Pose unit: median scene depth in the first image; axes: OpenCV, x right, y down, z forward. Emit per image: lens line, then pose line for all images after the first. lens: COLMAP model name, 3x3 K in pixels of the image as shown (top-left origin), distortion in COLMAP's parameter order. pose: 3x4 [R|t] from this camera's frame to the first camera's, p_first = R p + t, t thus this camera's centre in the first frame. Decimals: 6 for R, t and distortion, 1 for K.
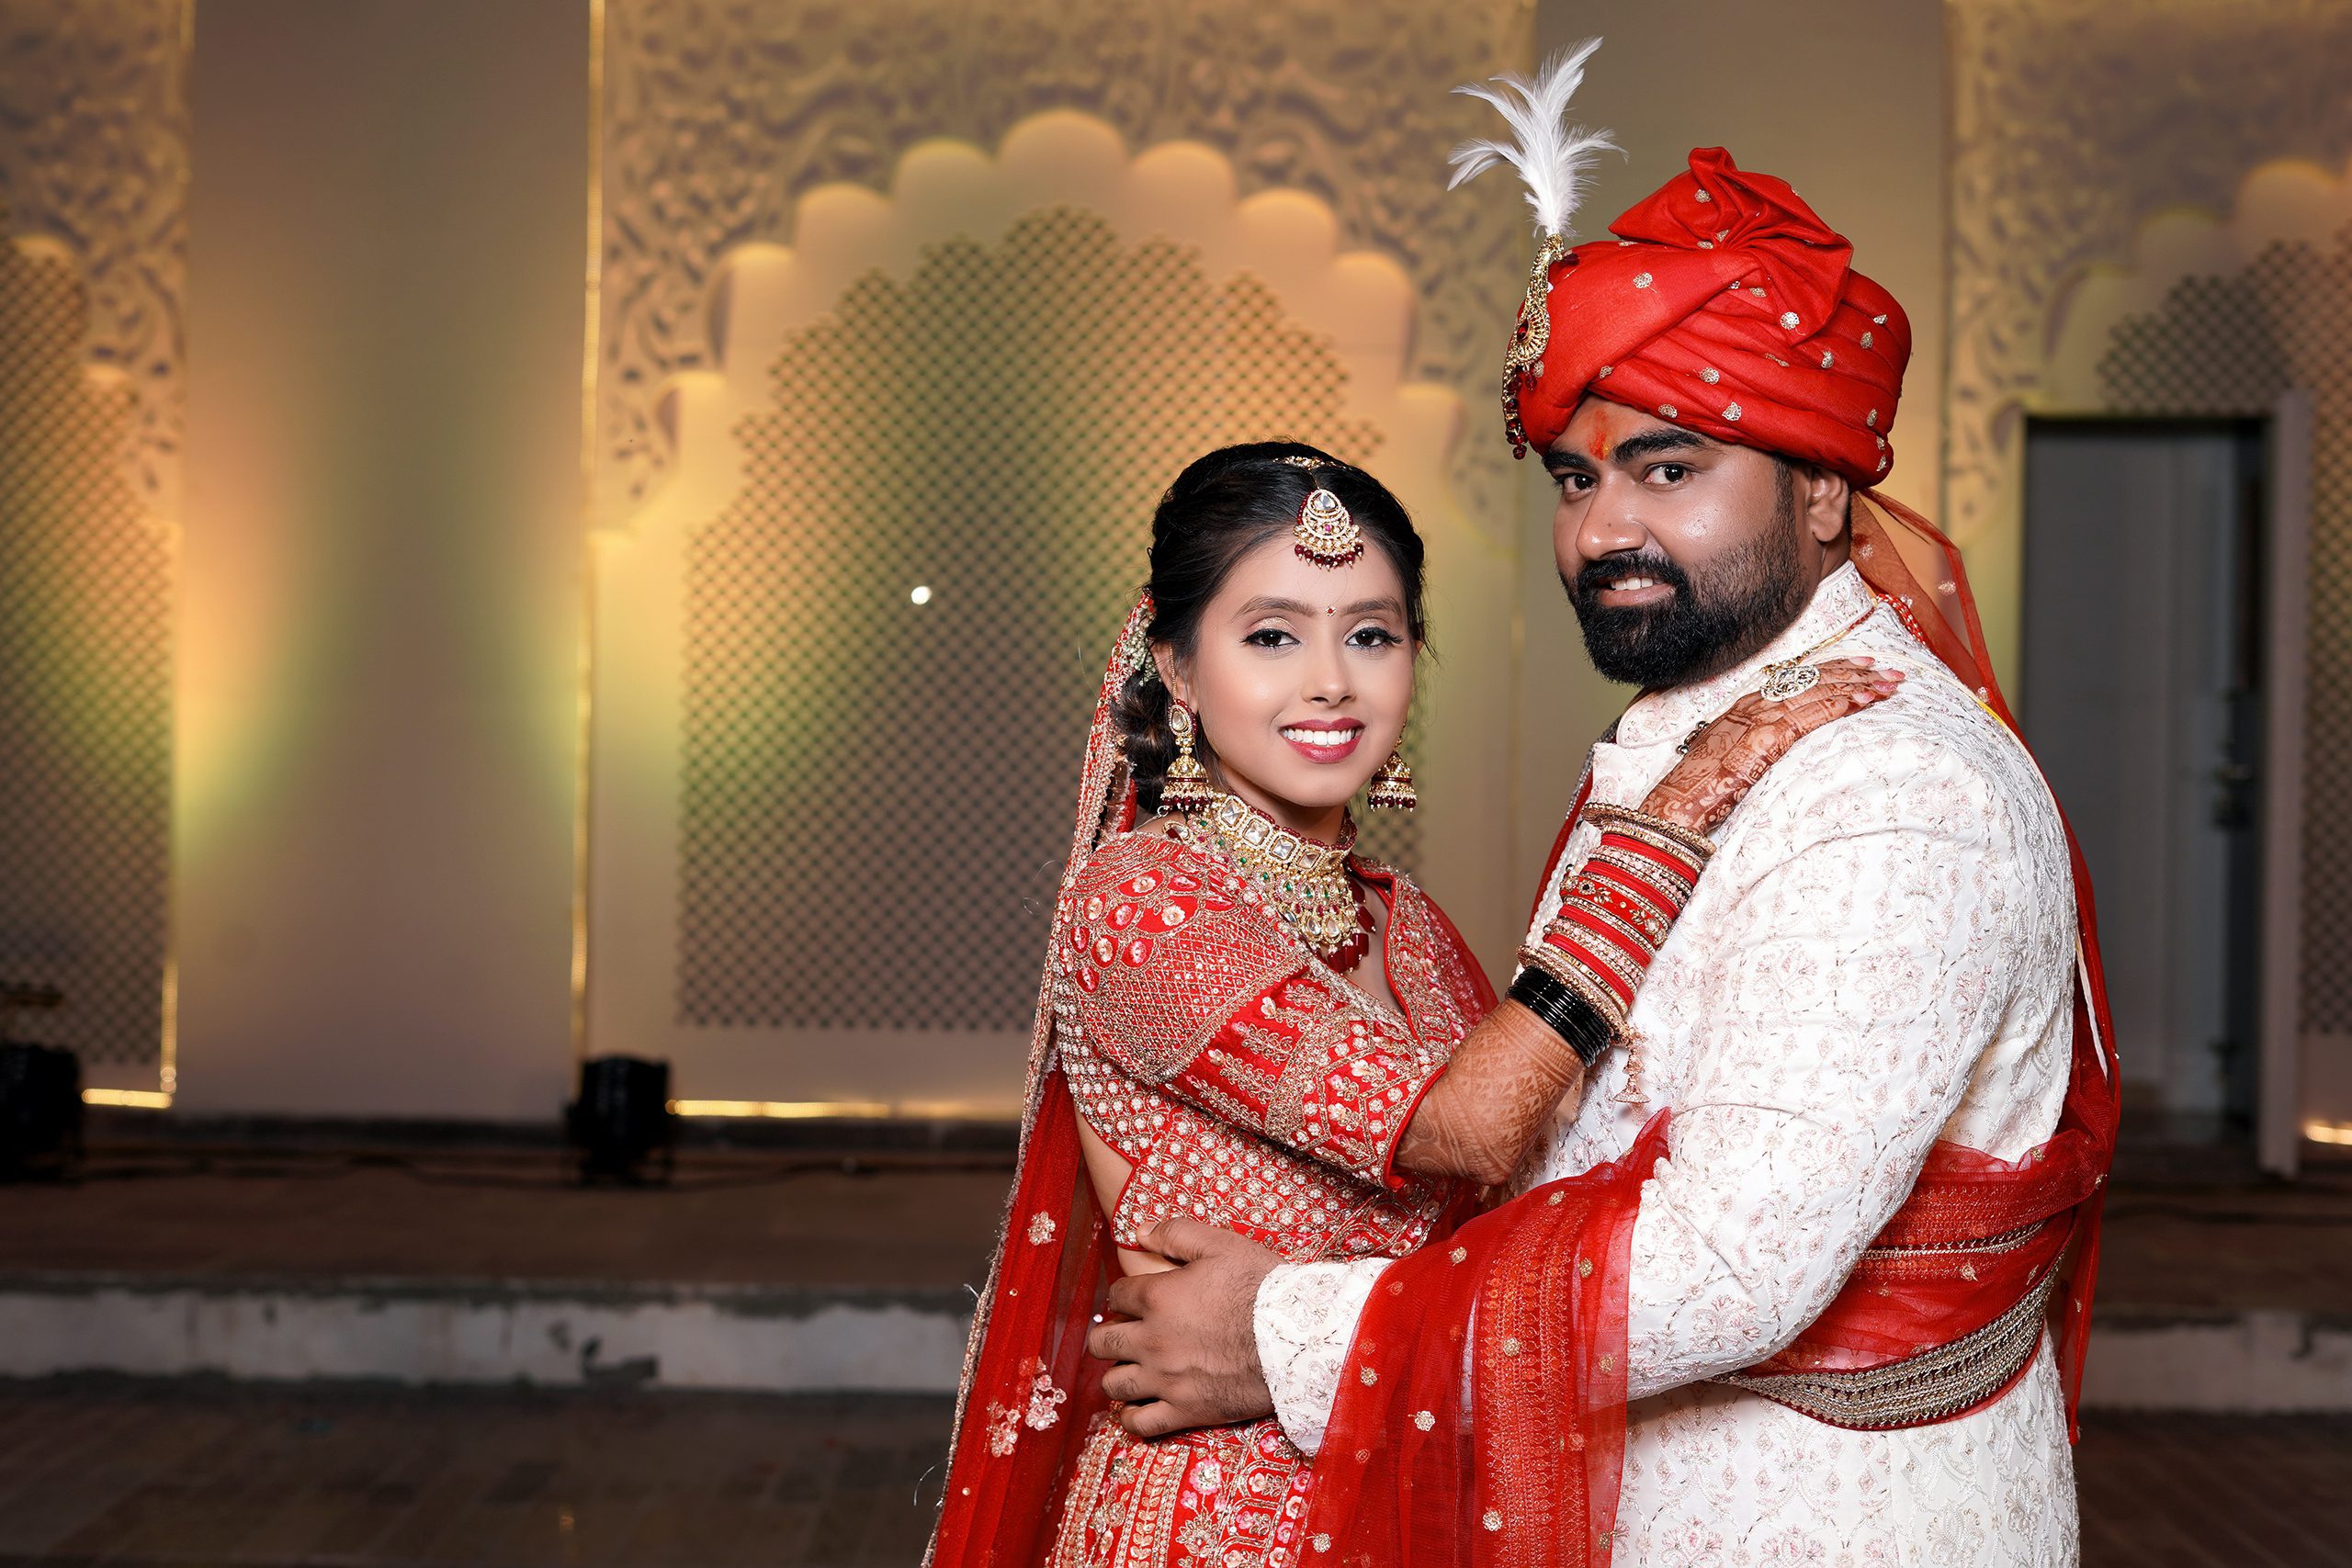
lens RADIAL K [[3512.0, 0, 1177.0], [0, 3512.0, 775.1], [0, 0, 1]] dist [-0.014340, -0.008741]
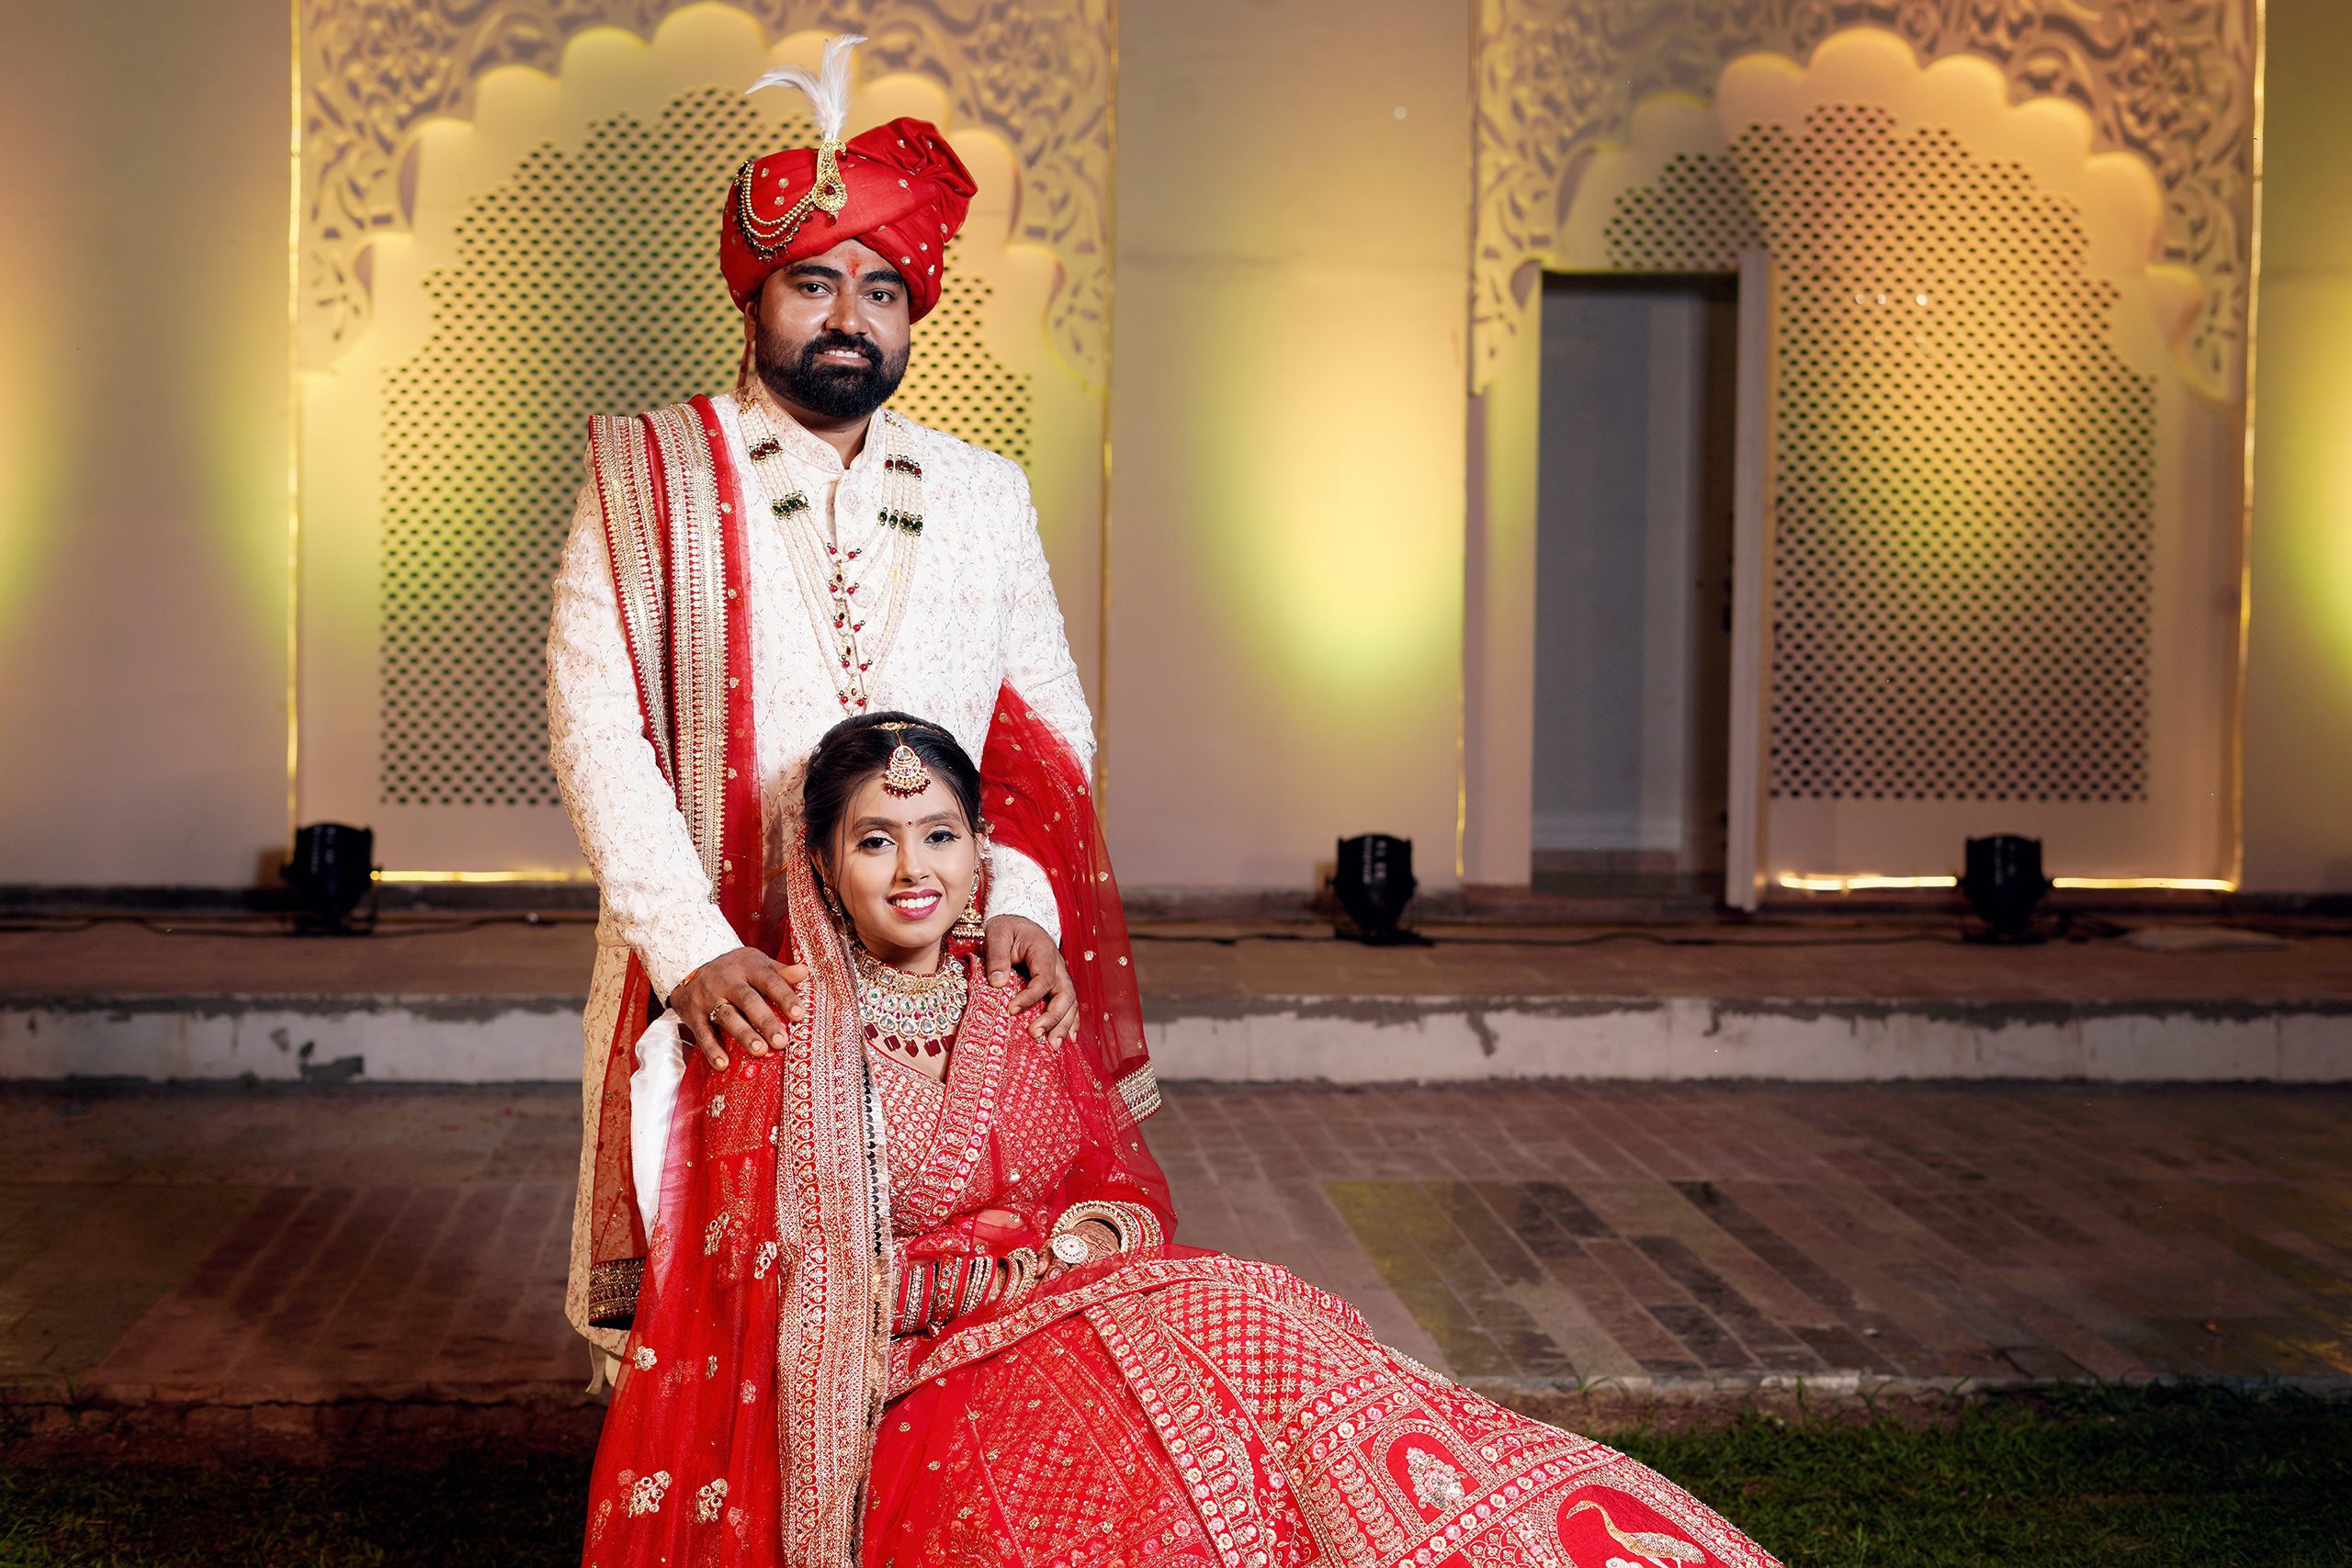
lens RADIAL K [[3493.5, 0, 1176.0], [0, 3493.5, 784.0], [0, 0, 1]] dist [-0.011925, -0.029472]
pose [[0.996817, -0.008664, 0.079253, 0.026154], [0.005380, 0.999122, 0.041557, 0.018726], [-0.079543, -0.040998, 0.995988, -0.154593]]
